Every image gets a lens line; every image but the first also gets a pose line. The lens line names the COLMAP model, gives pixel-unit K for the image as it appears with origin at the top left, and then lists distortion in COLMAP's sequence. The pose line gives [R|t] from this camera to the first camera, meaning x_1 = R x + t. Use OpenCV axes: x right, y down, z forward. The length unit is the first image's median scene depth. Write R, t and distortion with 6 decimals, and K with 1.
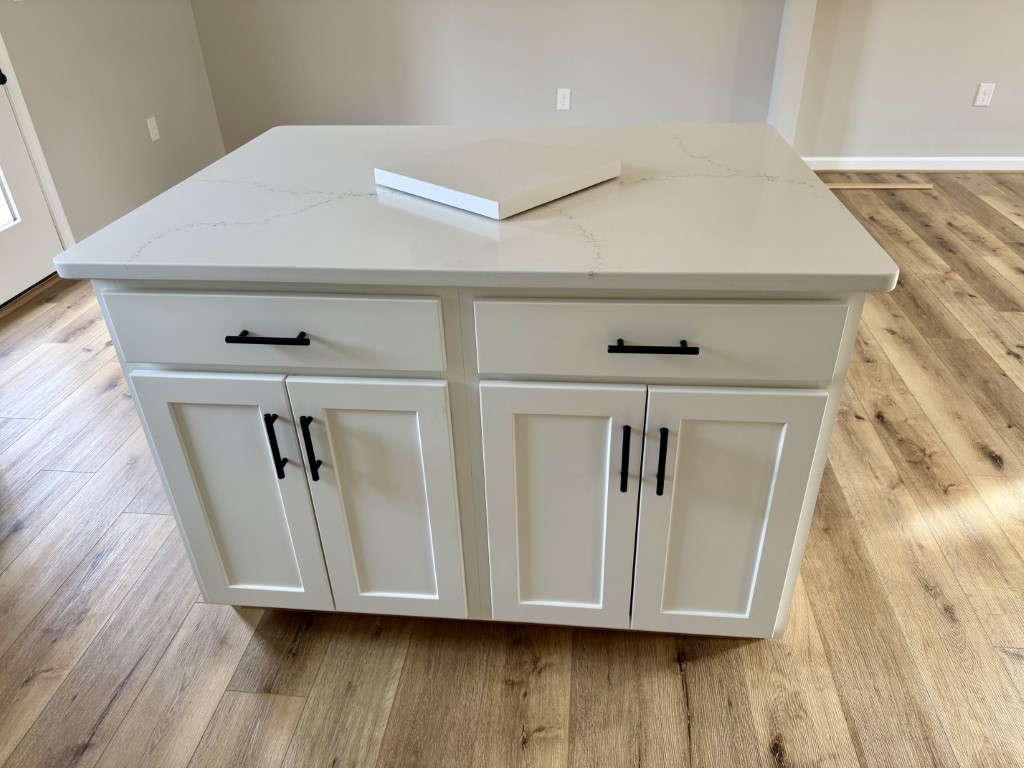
lens RADIAL K [[719.3, 0, 513.2], [0, 719.3, 386.5], [0, 0, 1]] dist [0.054886, -0.045085]
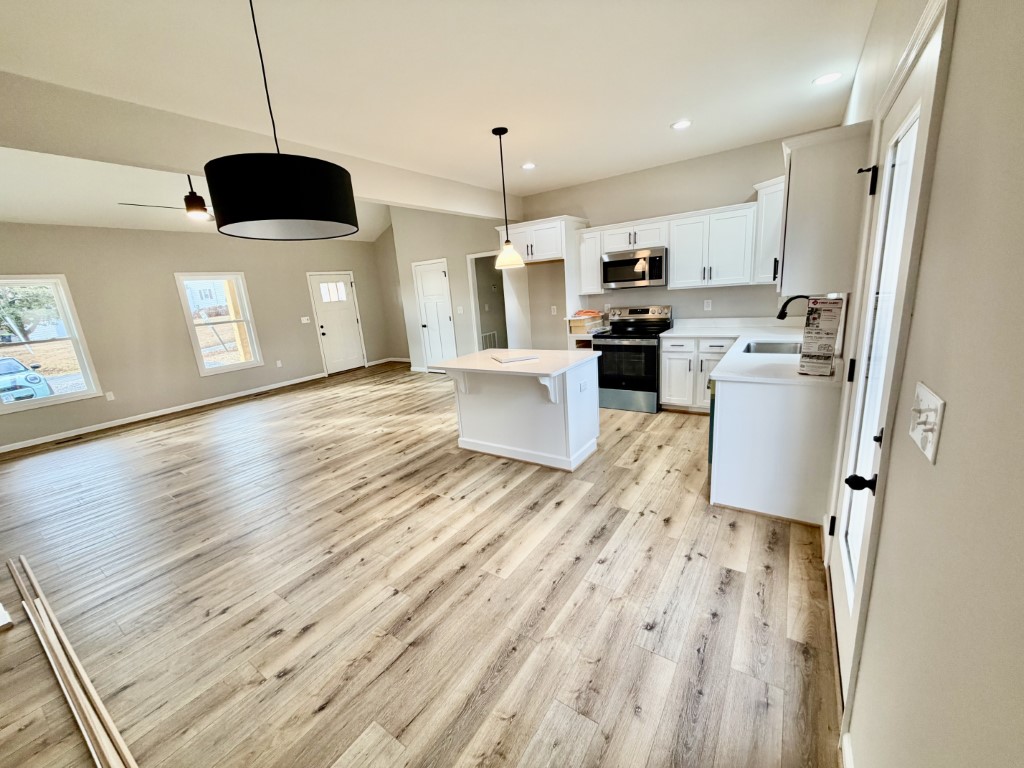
lens RADIAL K [[404.8, 0, 510.7], [0, 404.8, 383.0], [0, 0, 1]] dist [0.011709, 0.000376]
pose [[-0.884905, 0.008440, 0.465696, -0.661999], [0.337699, 0.700229, 0.628997, -1.018752], [-0.320785, 0.713868, -0.622487, 1.617808]]
